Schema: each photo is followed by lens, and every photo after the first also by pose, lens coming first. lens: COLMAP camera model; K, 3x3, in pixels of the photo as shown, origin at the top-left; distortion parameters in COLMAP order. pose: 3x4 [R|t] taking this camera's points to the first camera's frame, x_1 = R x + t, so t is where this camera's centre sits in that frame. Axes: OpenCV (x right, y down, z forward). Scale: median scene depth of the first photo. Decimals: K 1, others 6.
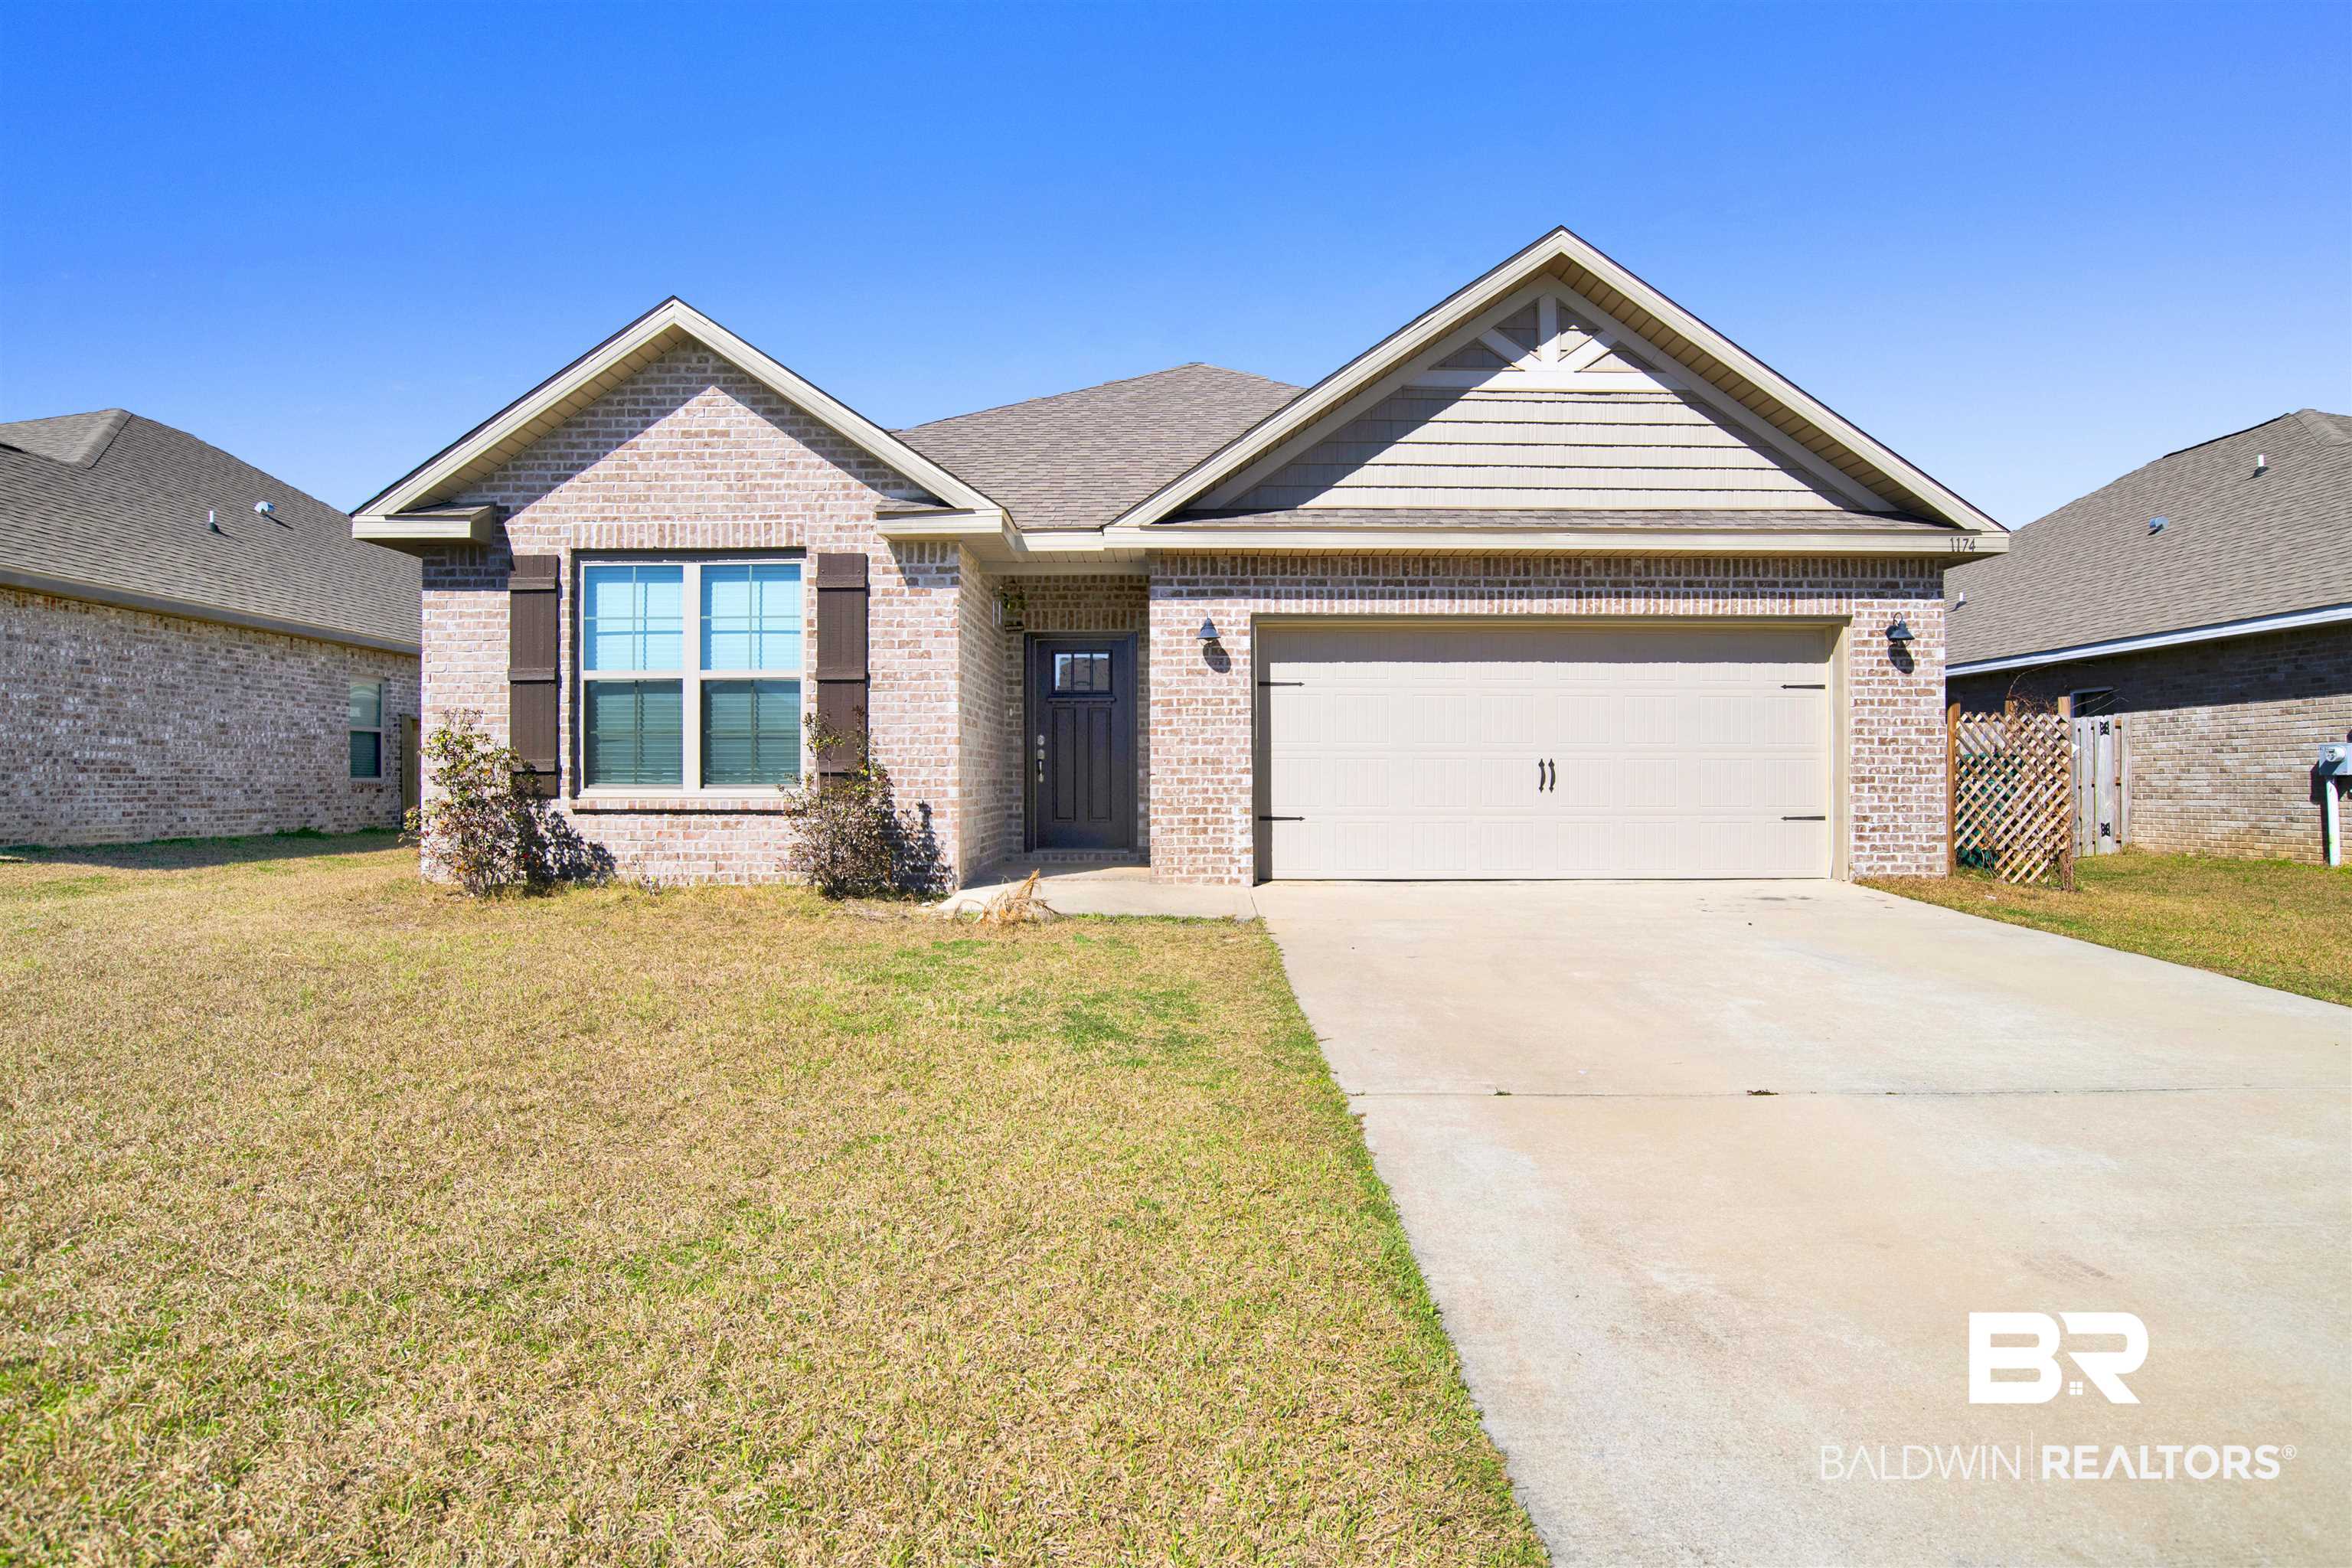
lens RADIAL K [[1224.3, 0, 1172.8], [0, 1224.3, 773.3], [0, 0, 1]] dist [-0.061457, 0.017395]
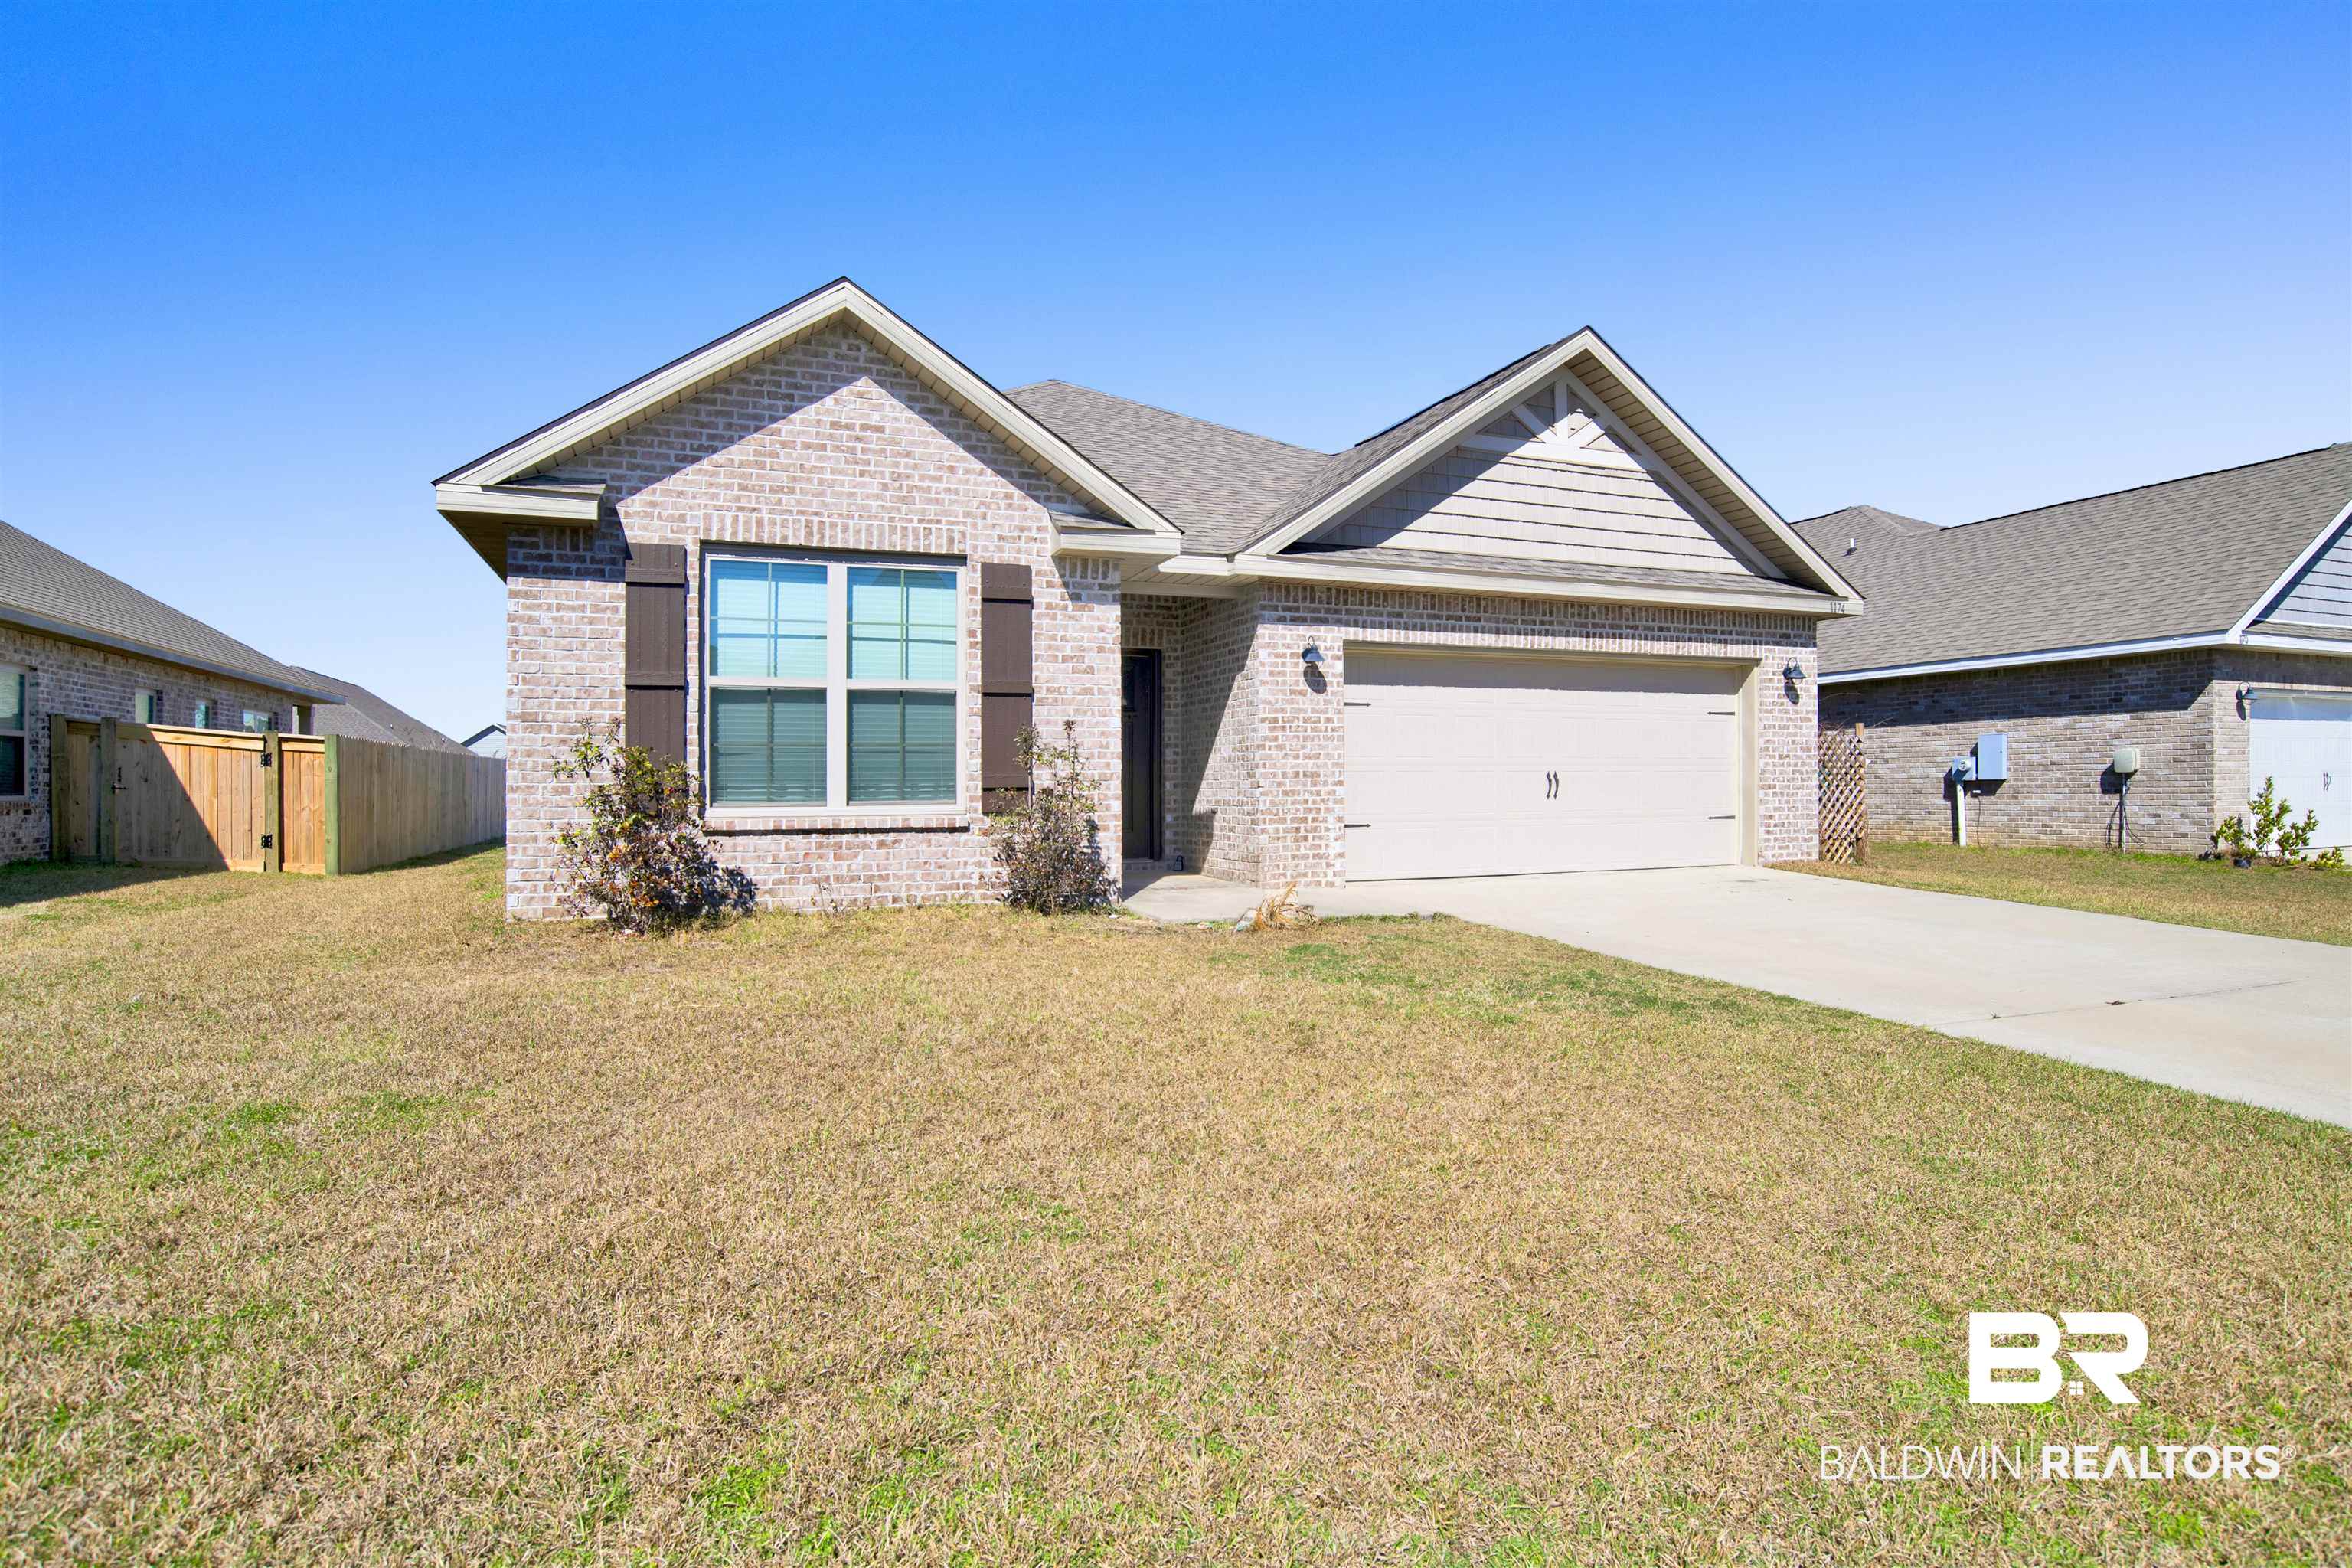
lens RADIAL K [[1224.3, 0, 1187.2], [0, 1224.3, 776.4], [0, 0, 1]] dist [-0.061457, 0.017395]
pose [[0.928669, -0.004322, 0.370885, -0.475484], [0.005197, 0.999986, -0.001359, -0.007152], [-0.370874, 0.003190, 0.928678, 0.030964]]
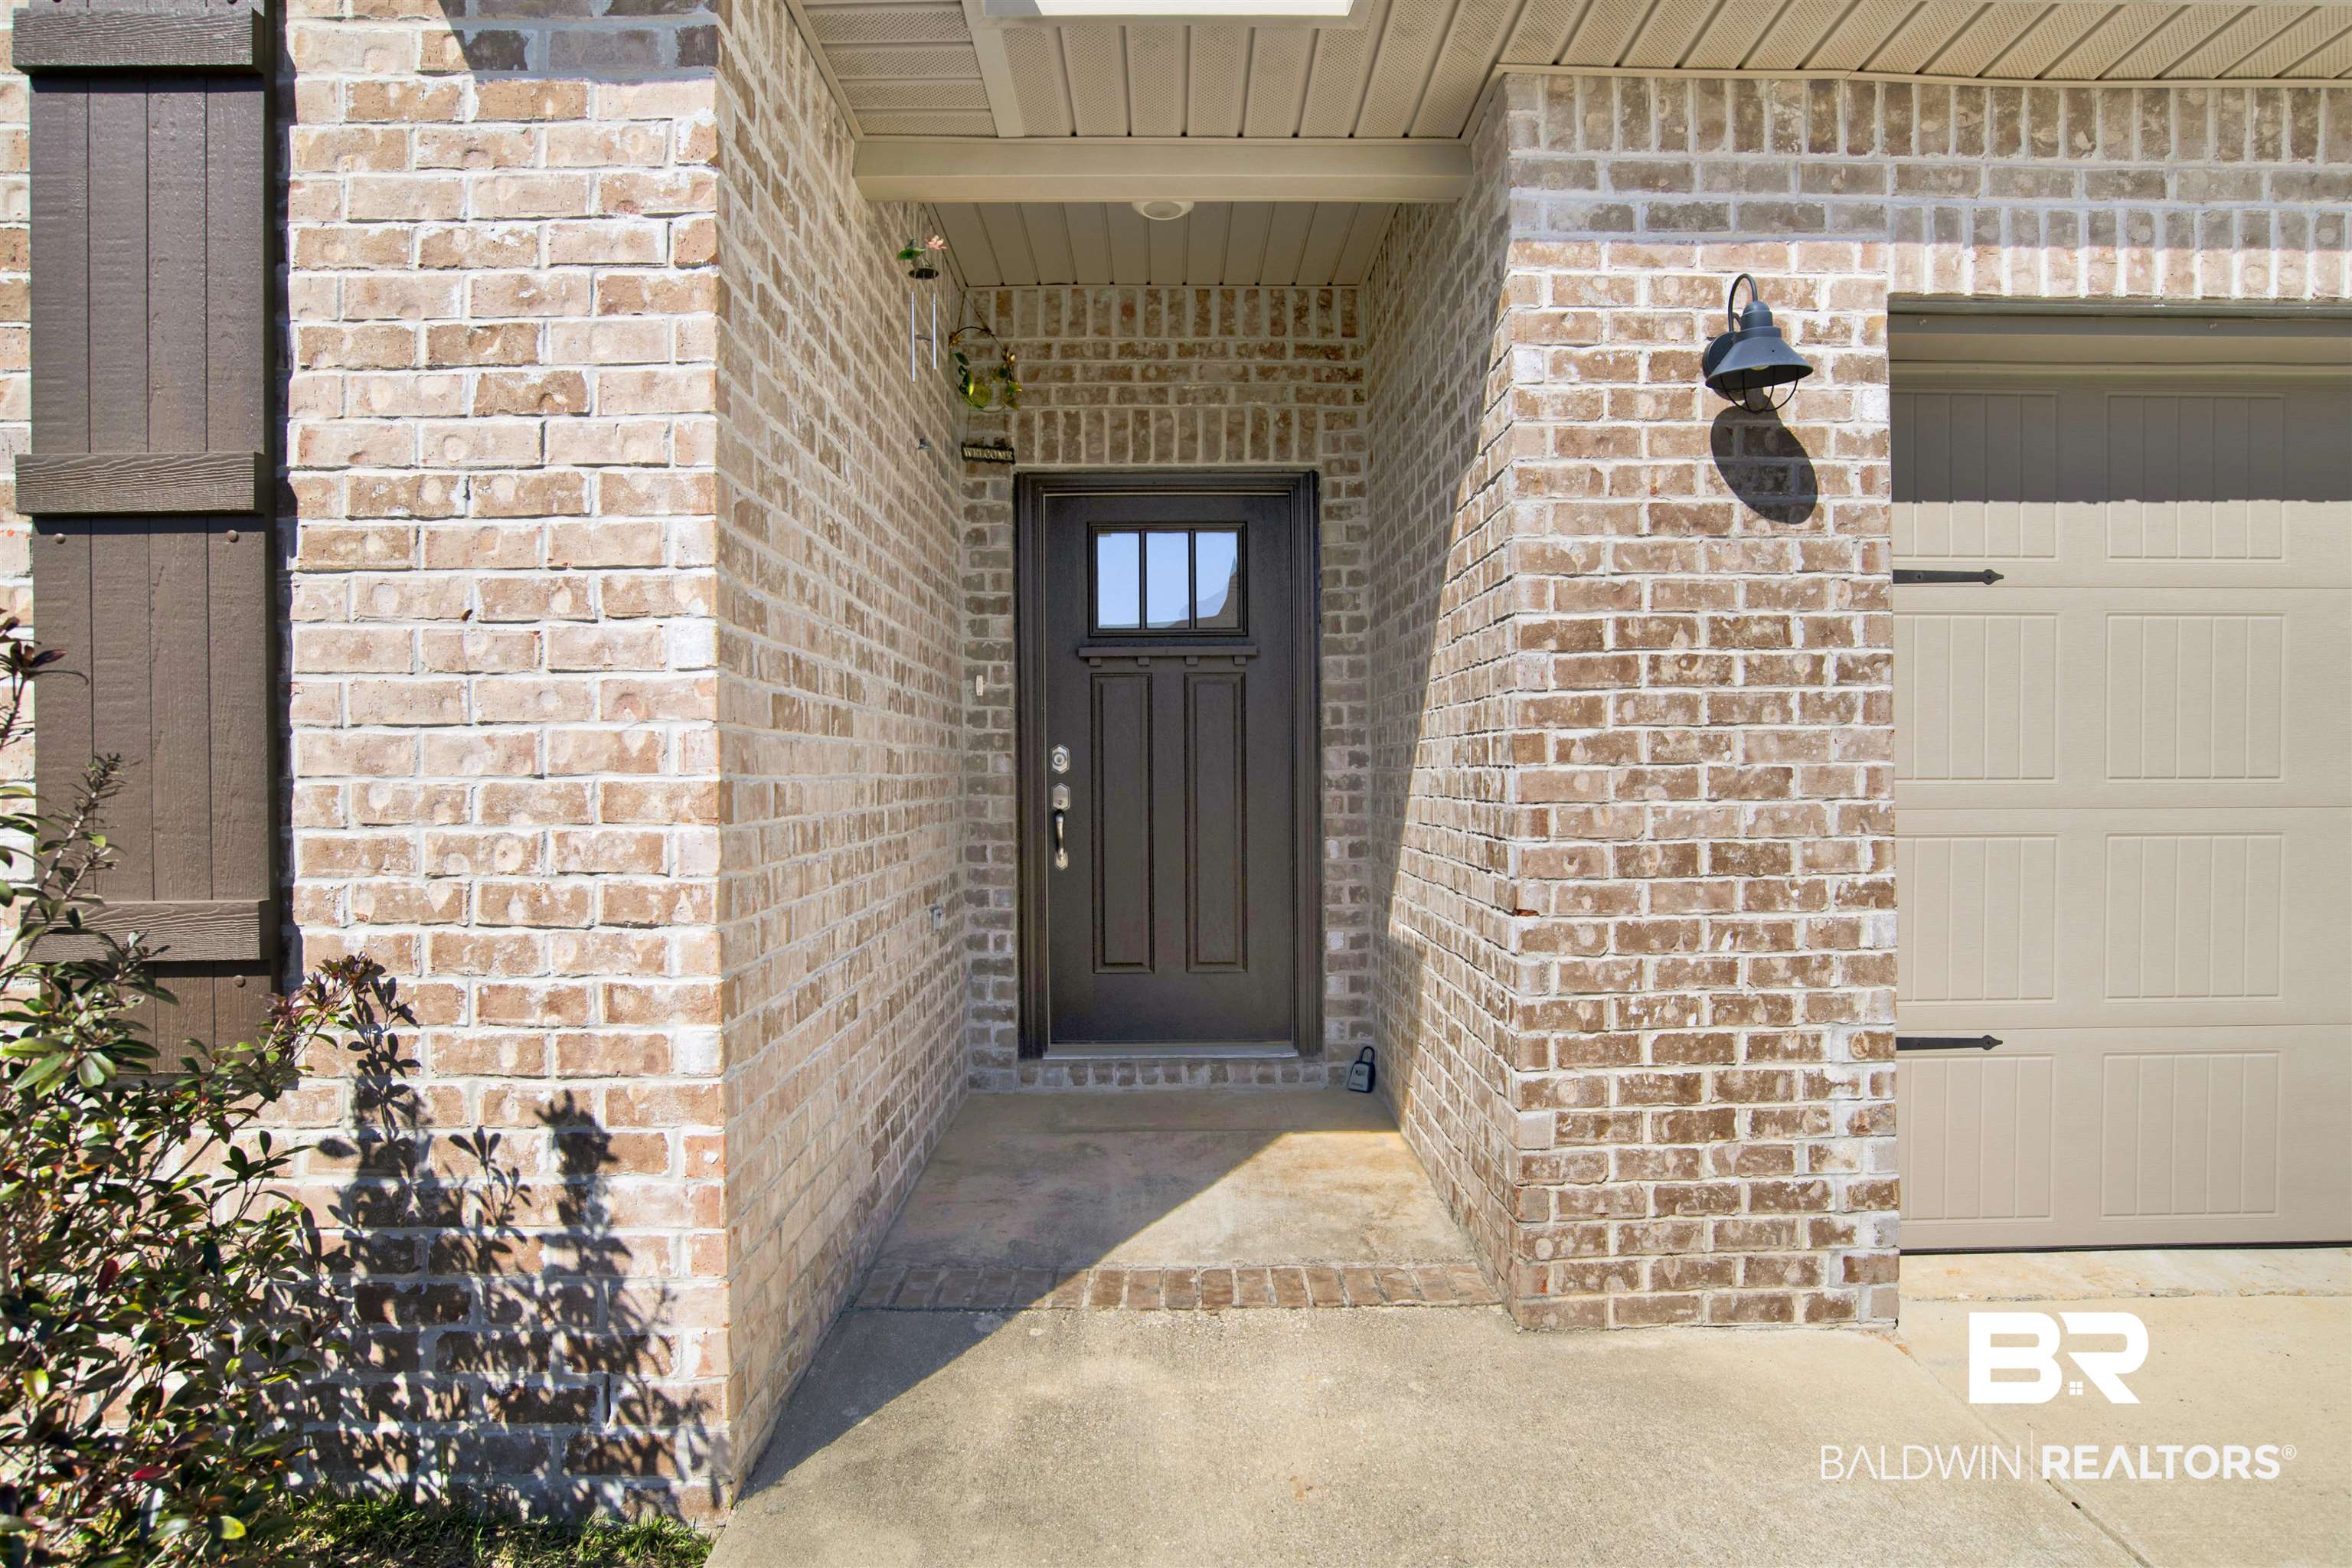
lens RADIAL K [[1224.3, 0, 1193.2], [0, 1224.3, 776.8], [0, 0, 1]] dist [-0.061457, 0.017395]
pose [[0.999454, -0.008694, 0.031889, -0.095194], [0.008463, 0.999937, 0.007381, -0.030546], [-0.031951, -0.007107, 0.999464, 0.748480]]
